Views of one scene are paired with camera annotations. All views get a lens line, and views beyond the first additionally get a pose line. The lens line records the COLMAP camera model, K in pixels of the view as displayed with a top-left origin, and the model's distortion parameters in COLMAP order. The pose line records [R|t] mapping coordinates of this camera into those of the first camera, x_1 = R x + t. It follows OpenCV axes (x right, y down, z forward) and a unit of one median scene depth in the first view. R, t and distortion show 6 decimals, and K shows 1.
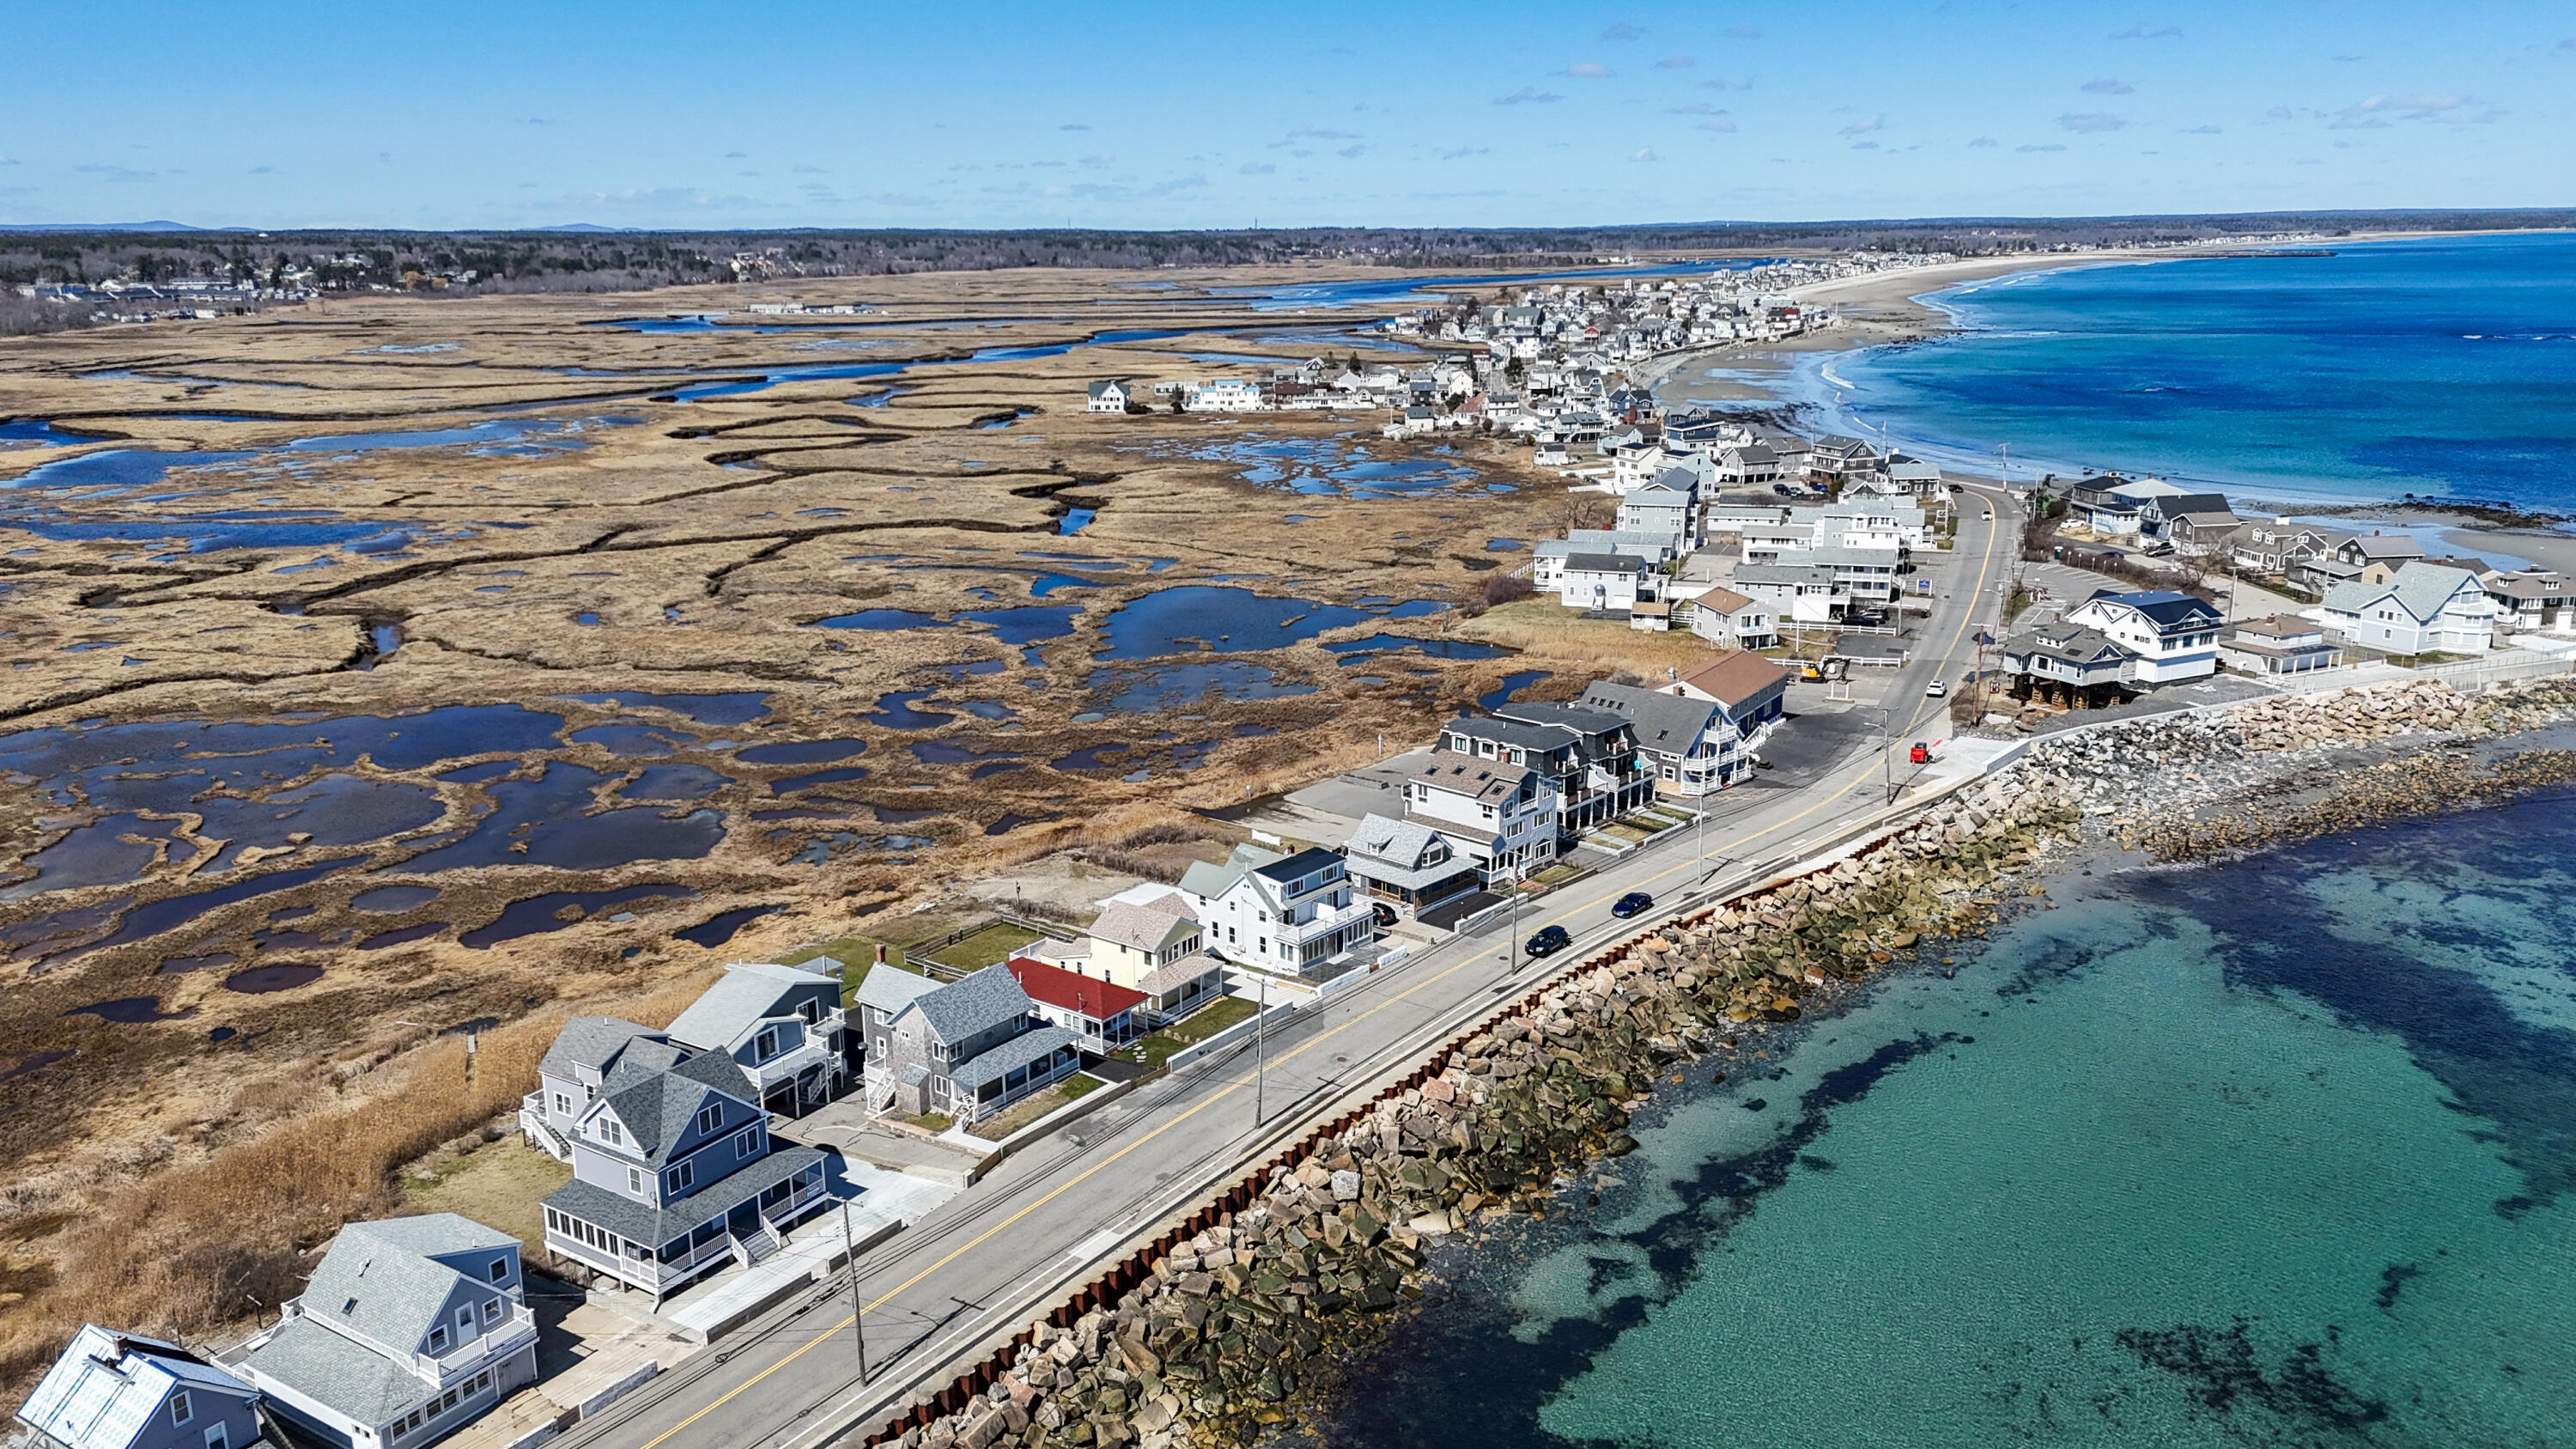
lens RADIAL K [[1871.7, 0, 1283.4], [0, 1871.7, 734.8], [0, 0, 1]] dist [0.084131, -0.078872]
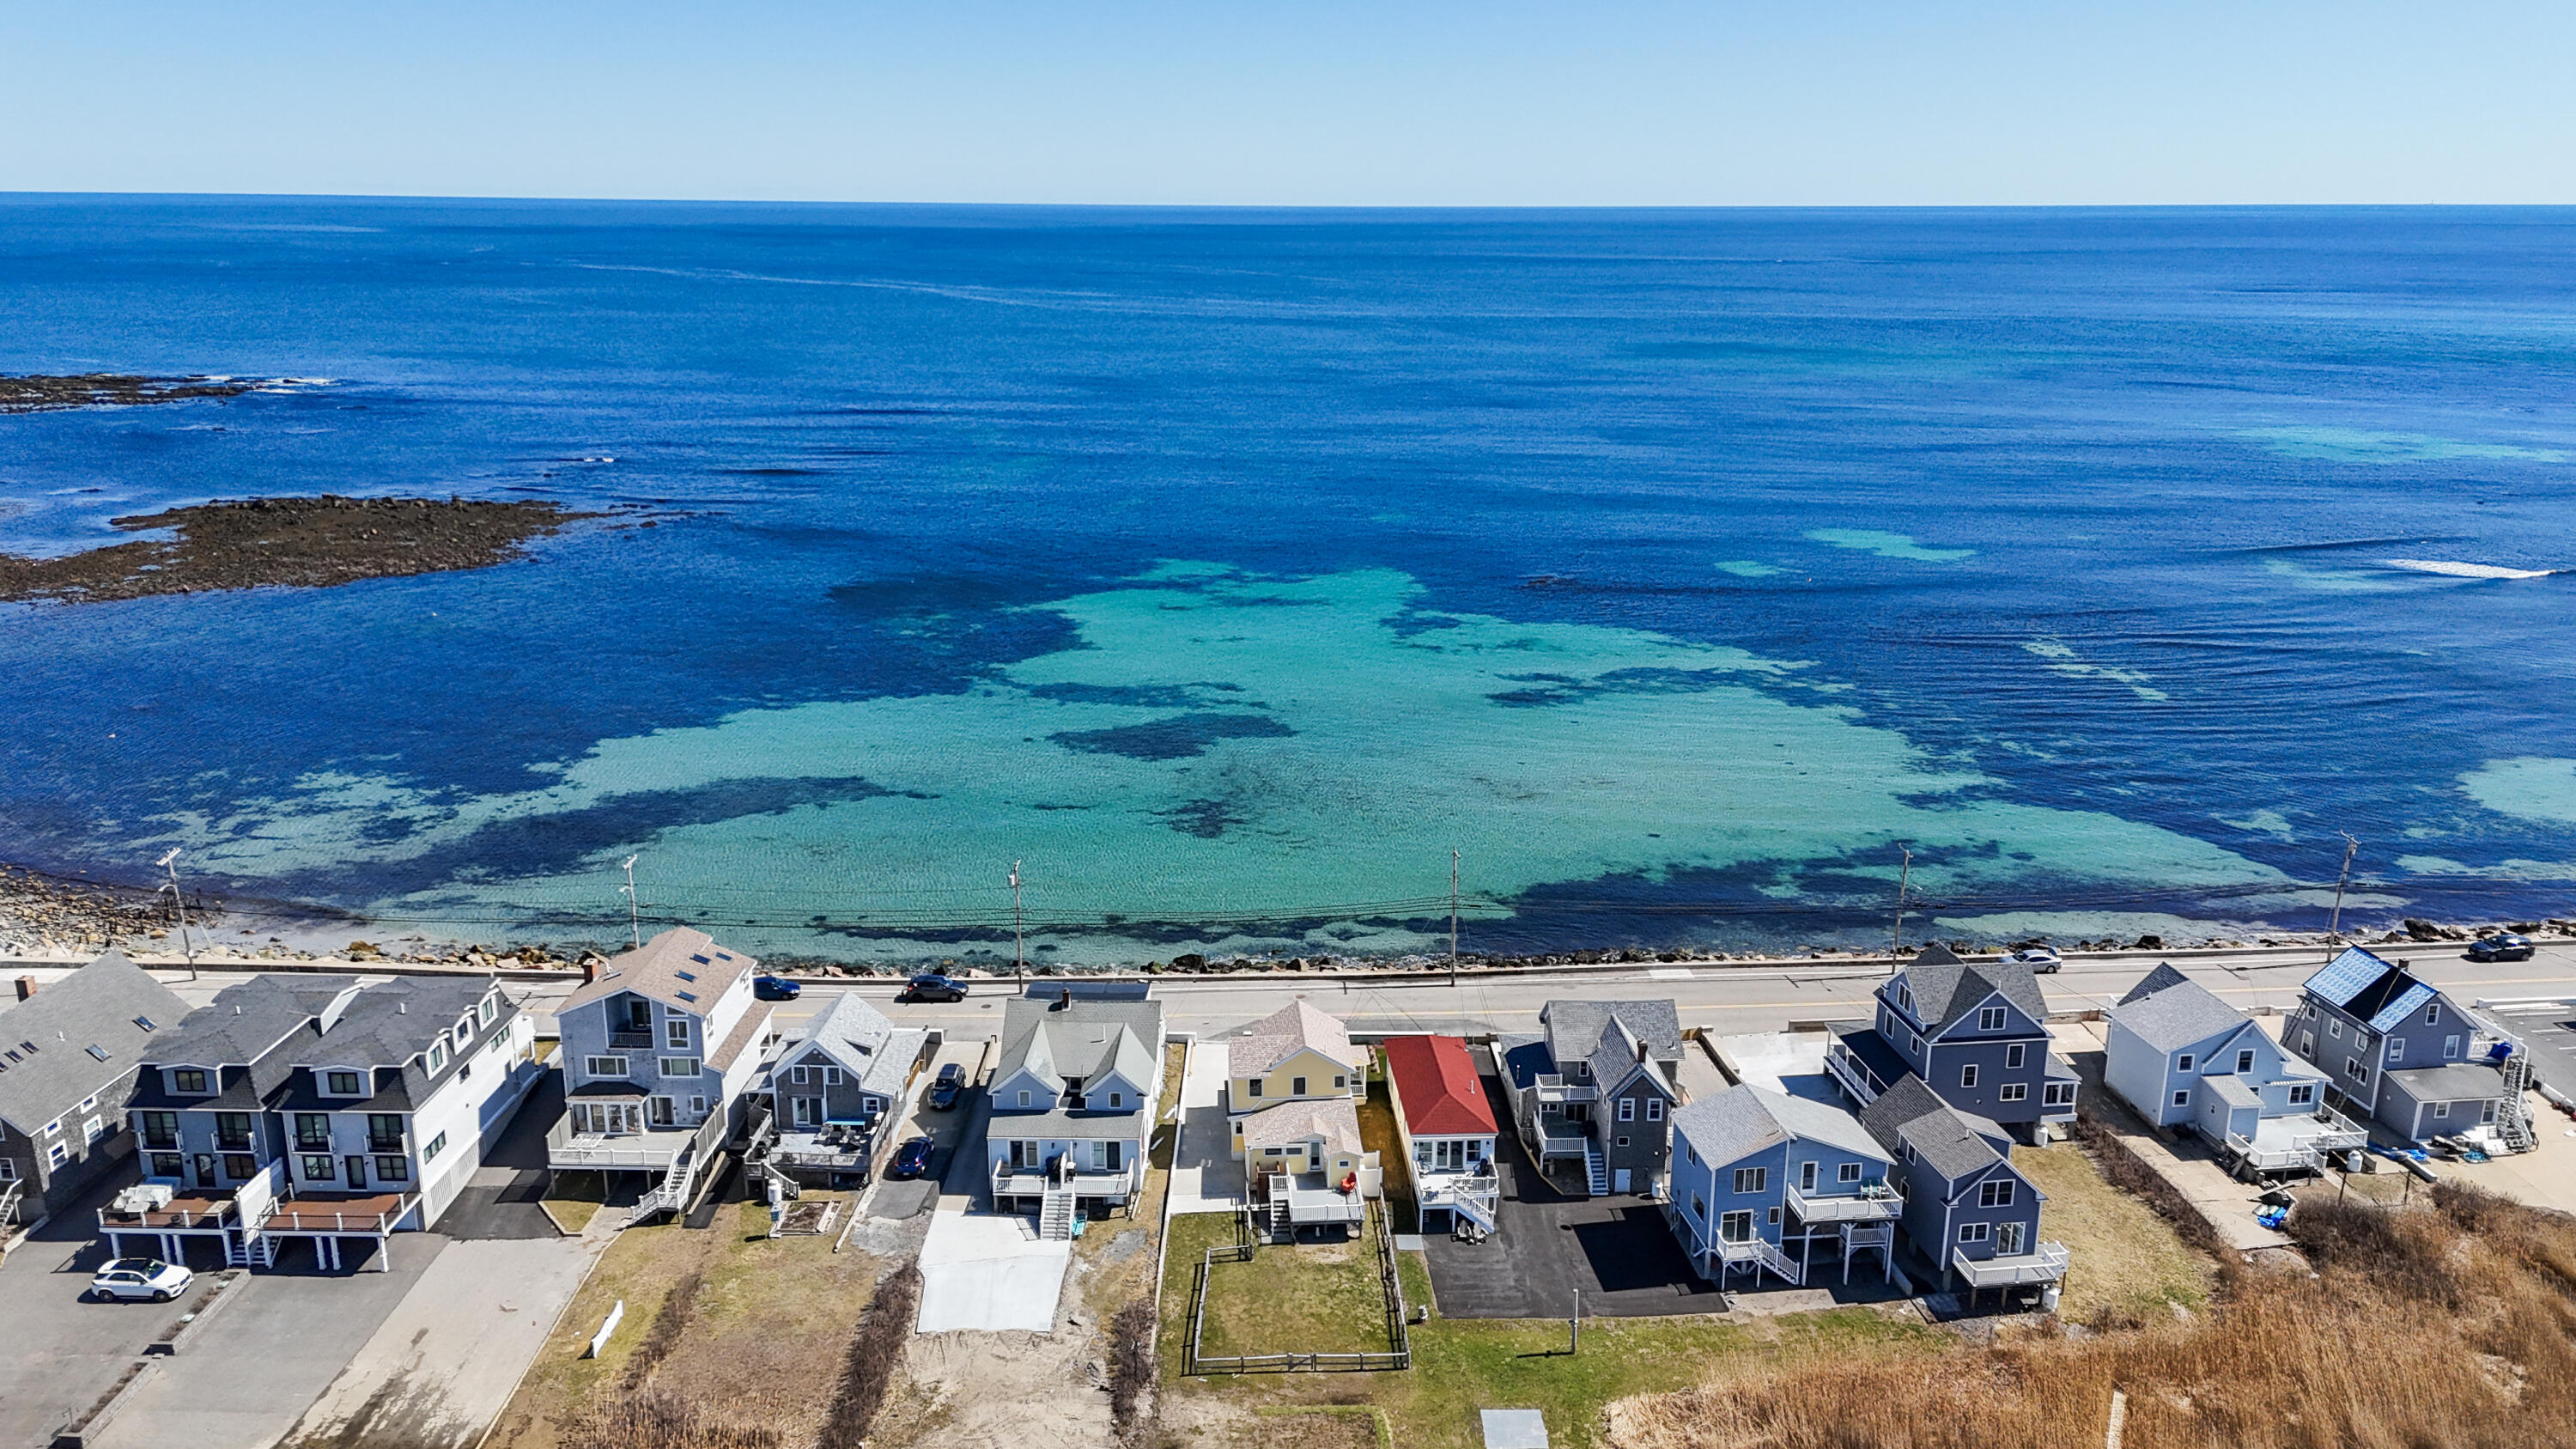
lens RADIAL K [[1871.7, 0, 1292.0], [0, 1871.7, 725.4], [0, 0, 1]] dist [0.084131, -0.078872]
pose [[-0.661005, -0.193535, 0.724994, -0.489639], [0.197550, 0.887202, 0.416950, -0.280251], [-0.723910, 0.418829, -0.548212, 1.066386]]
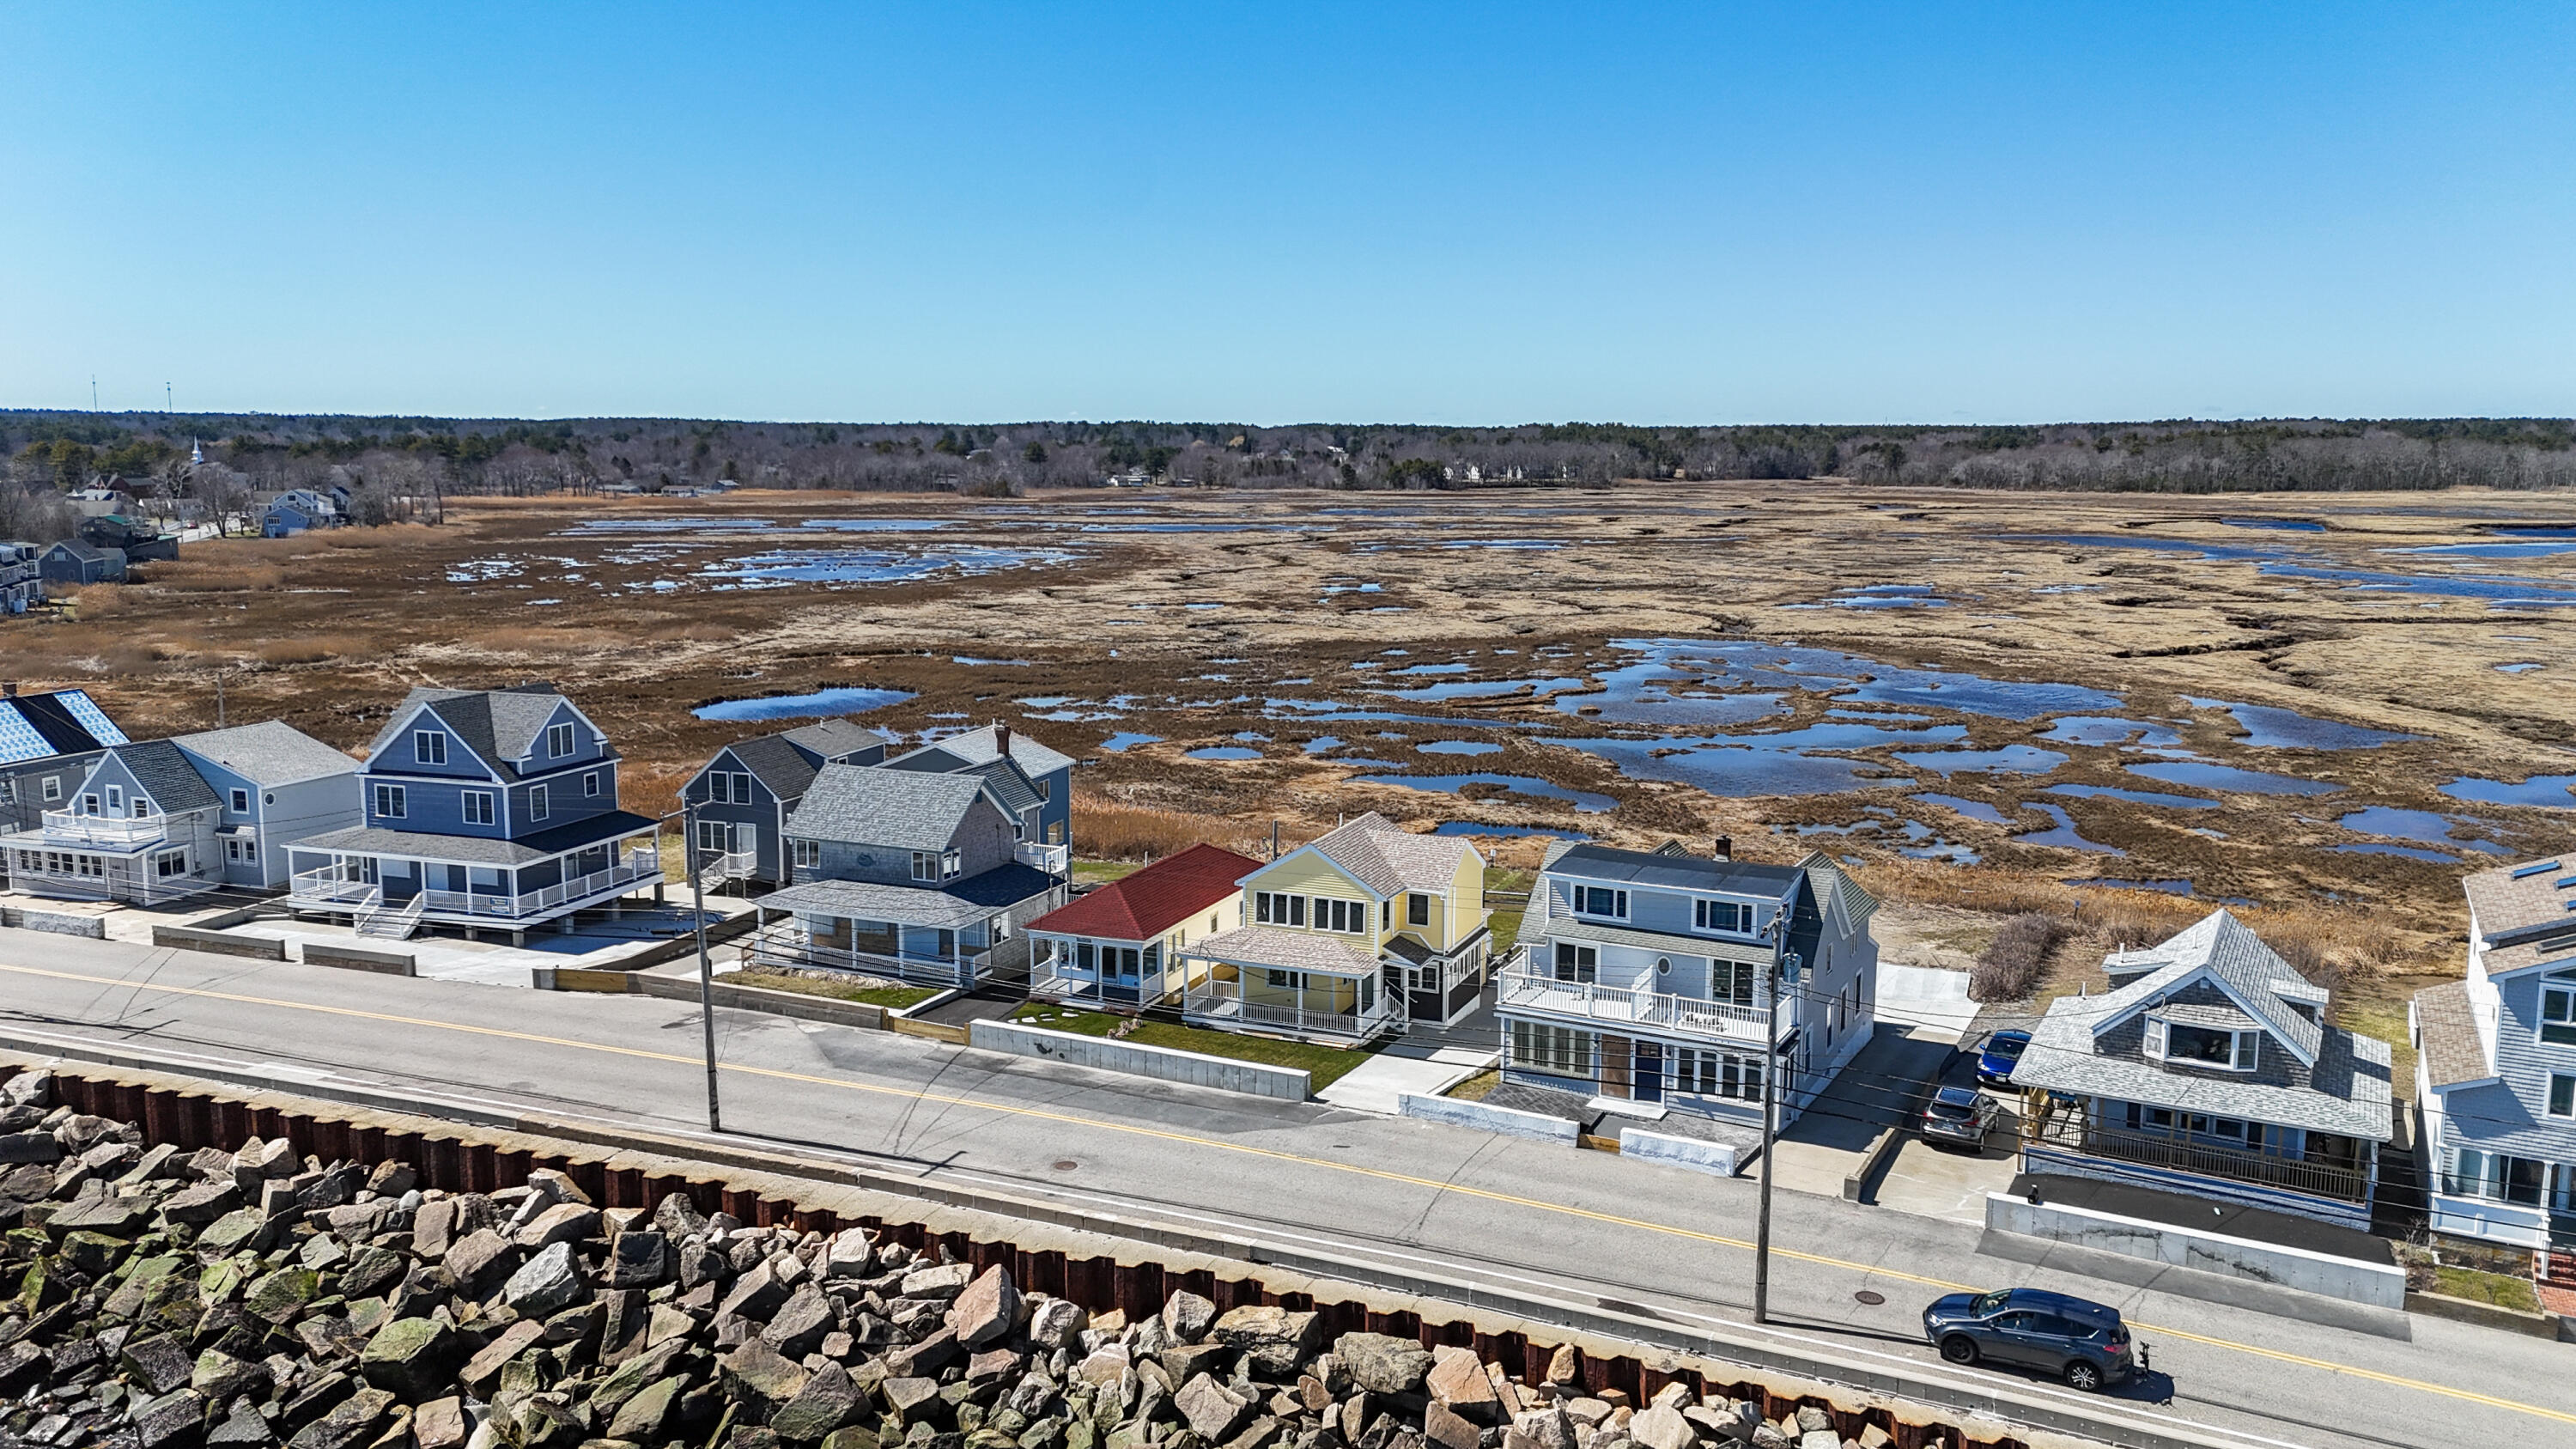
lens RADIAL K [[1871.7, 0, 1296.0], [0, 1871.7, 740.2], [0, 0, 1]] dist [0.084131, -0.078872]
pose [[0.242188, 0.161390, -0.956712, 0.305633], [-0.258977, 0.961045, 0.096562, 0.018925], [0.935027, 0.224381, 0.274550, 0.642600]]
